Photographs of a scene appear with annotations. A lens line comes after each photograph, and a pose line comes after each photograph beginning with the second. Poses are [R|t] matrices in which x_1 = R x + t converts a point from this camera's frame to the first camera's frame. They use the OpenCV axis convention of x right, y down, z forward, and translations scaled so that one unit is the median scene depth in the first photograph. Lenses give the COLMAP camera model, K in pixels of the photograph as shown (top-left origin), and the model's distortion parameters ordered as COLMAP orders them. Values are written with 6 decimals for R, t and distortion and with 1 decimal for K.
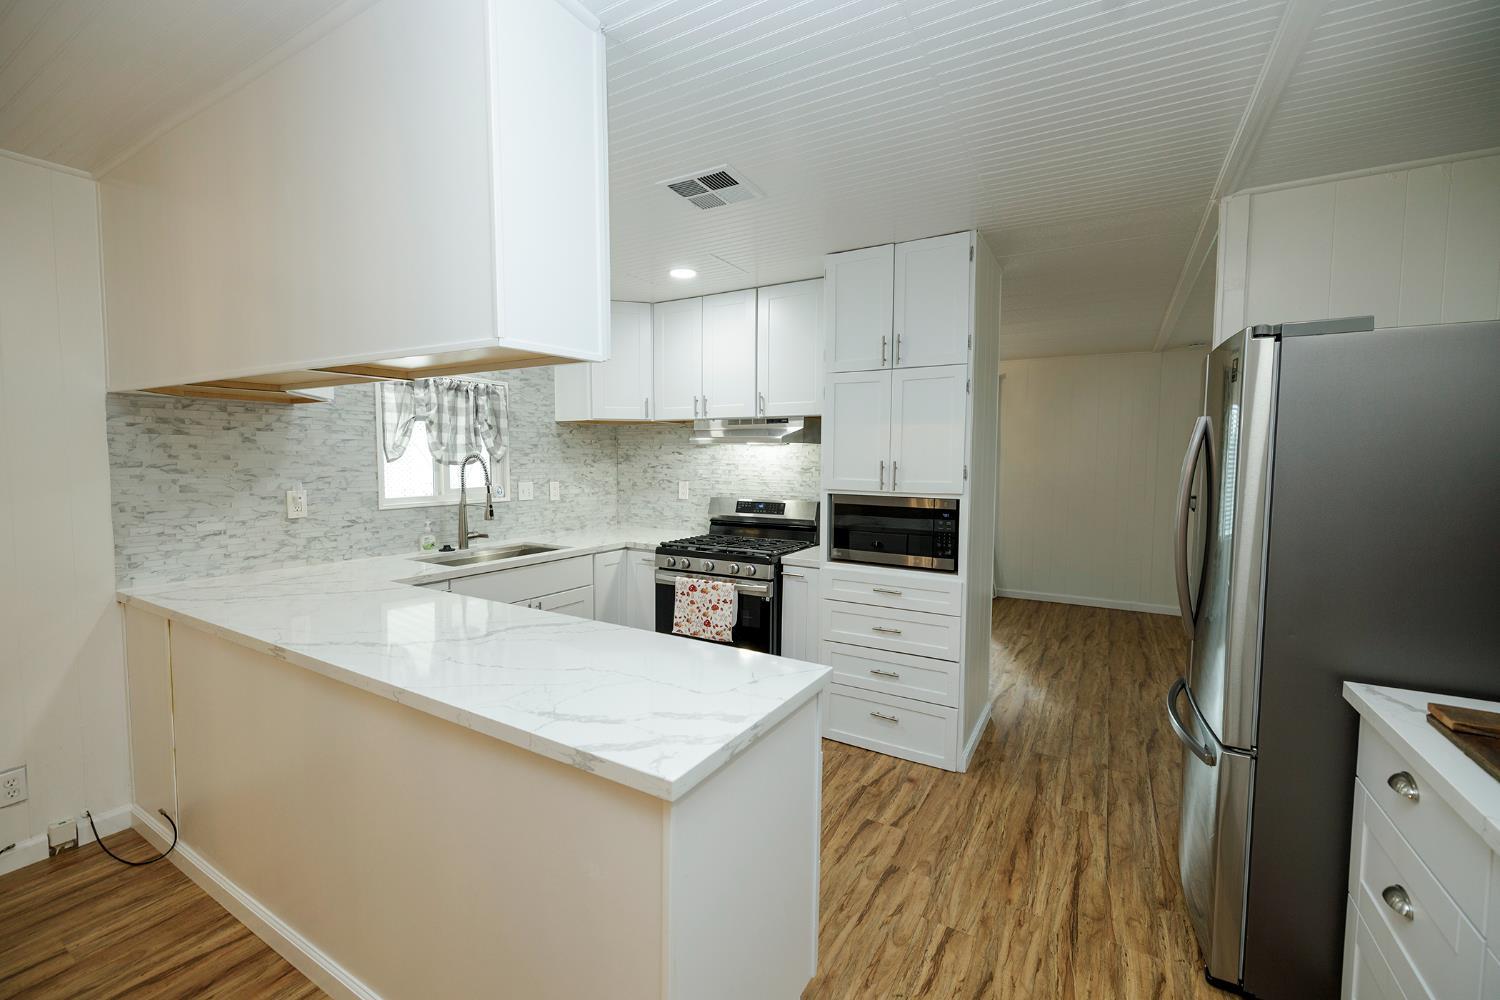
lens RADIAL K [[626.1, 0, 737.1], [0, 626.1, 495.2], [0, 0, 1]] dist [0.001651, -0.000842]
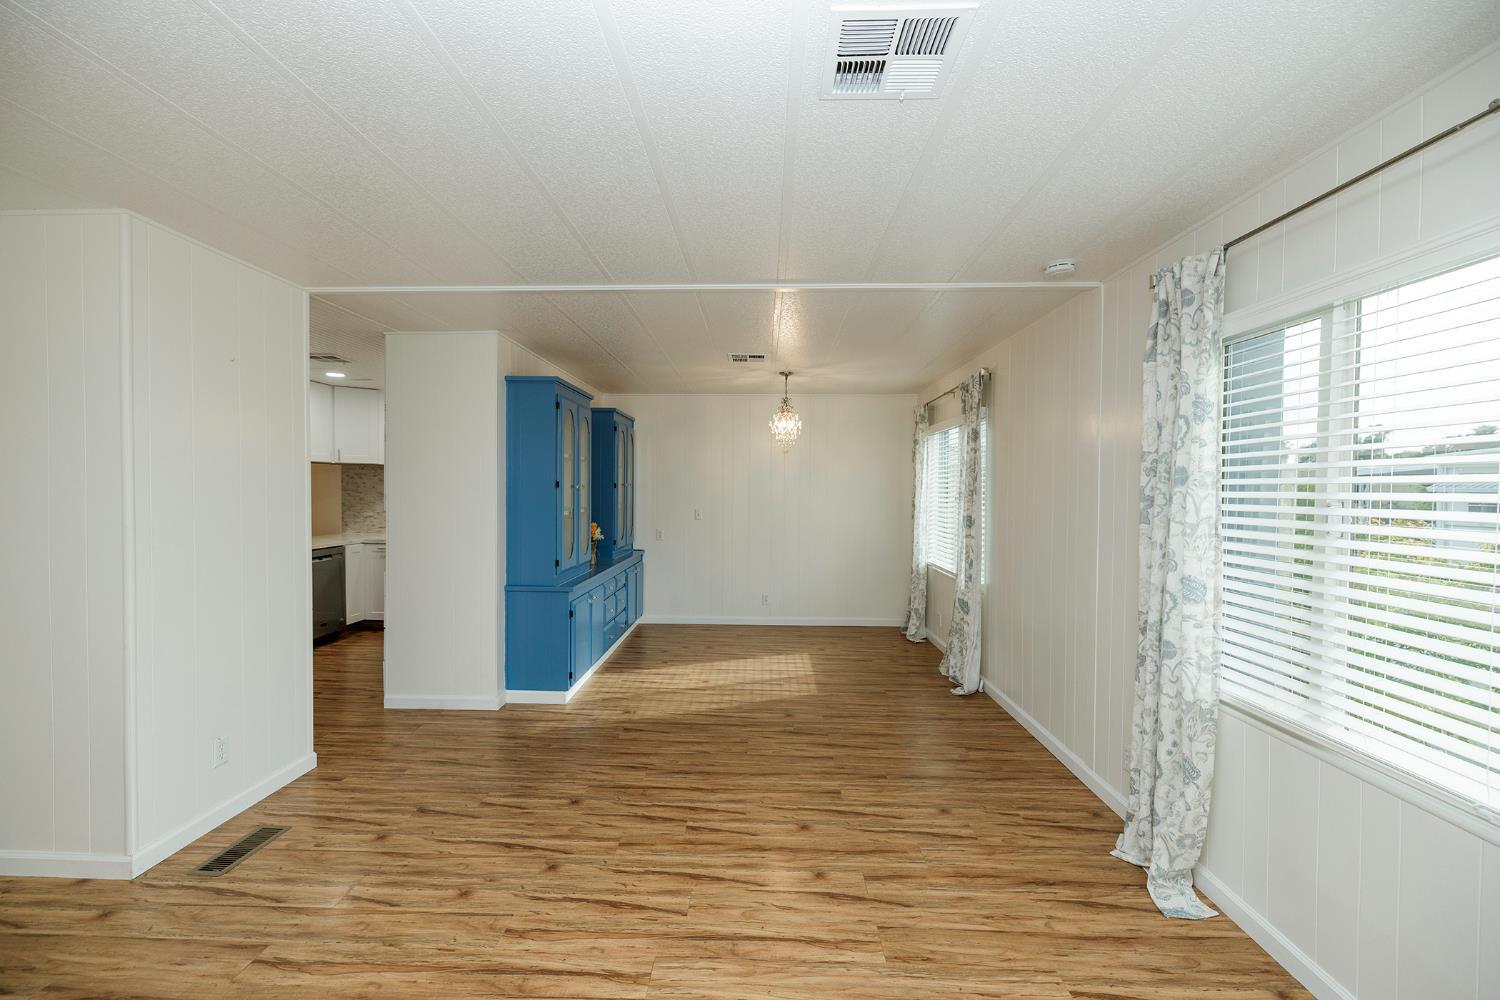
lens RADIAL K [[626.1, 0, 741.9], [0, 626.1, 497.8], [0, 0, 1]] dist [0.001651, -0.000842]
pose [[0.478538, 0.010329, -0.878006, 1.628949], [-0.059345, 0.998025, -0.020604, -0.040510], [0.876059, 0.061965, 0.478206, 0.819859]]
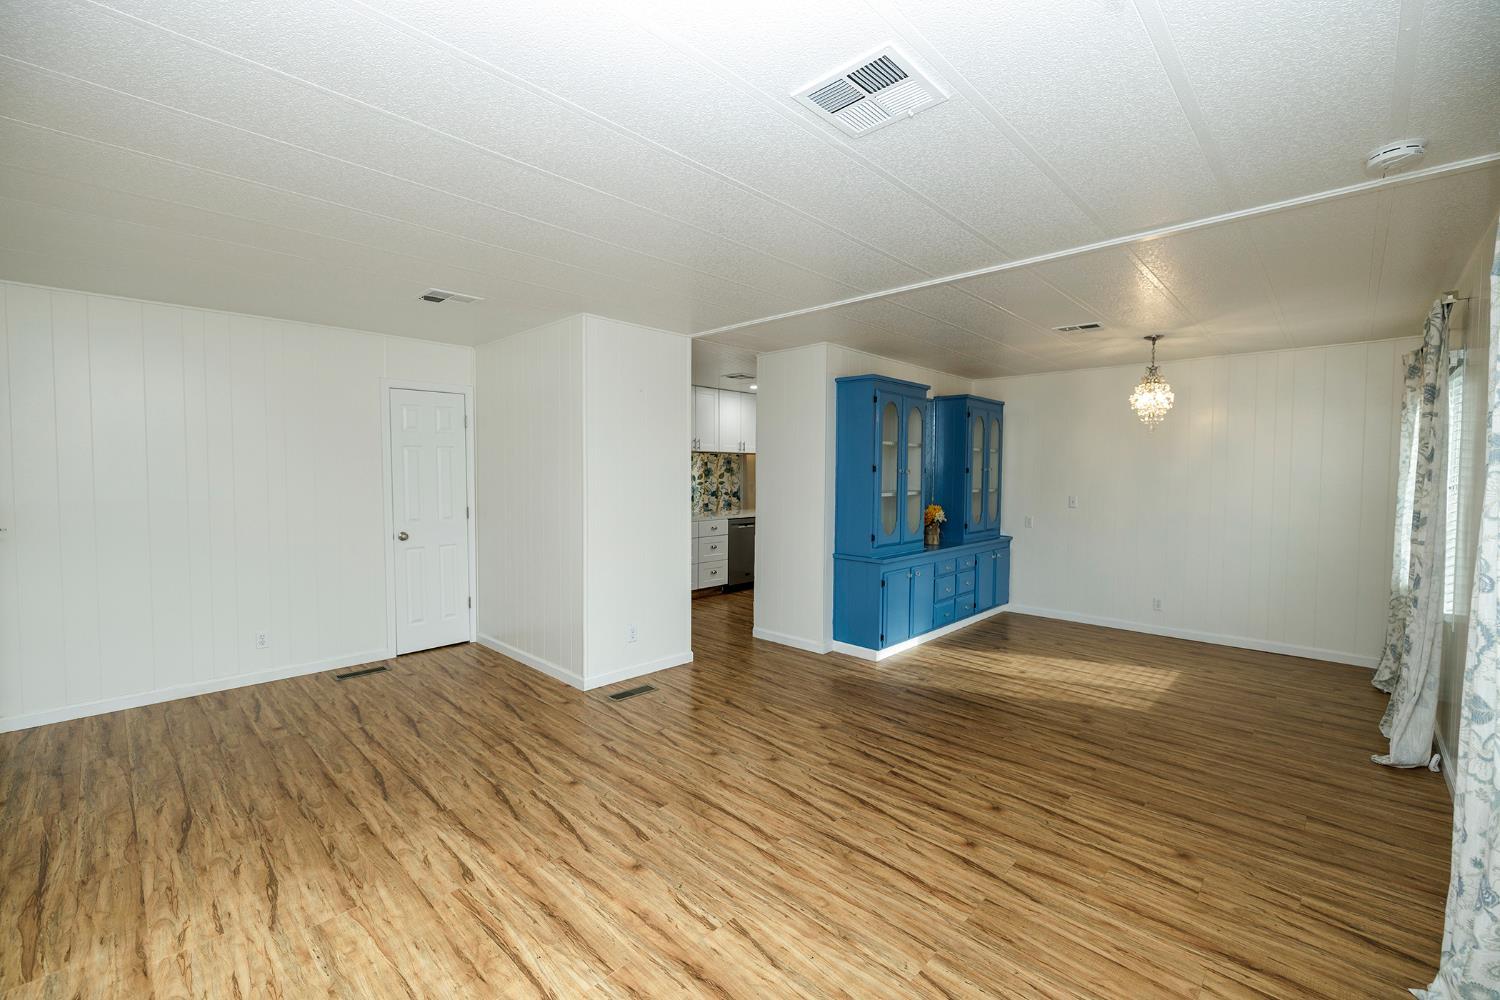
lens RADIAL K [[626.1, 0, 740.8], [0, 626.1, 498.5], [0, 0, 1]] dist [0.001651, -0.000842]
pose [[-0.232310, 0.033381, -0.972069, 1.803795], [-0.070523, 0.996202, 0.051063, -0.054519], [0.970082, 0.080416, -0.229074, 1.118544]]
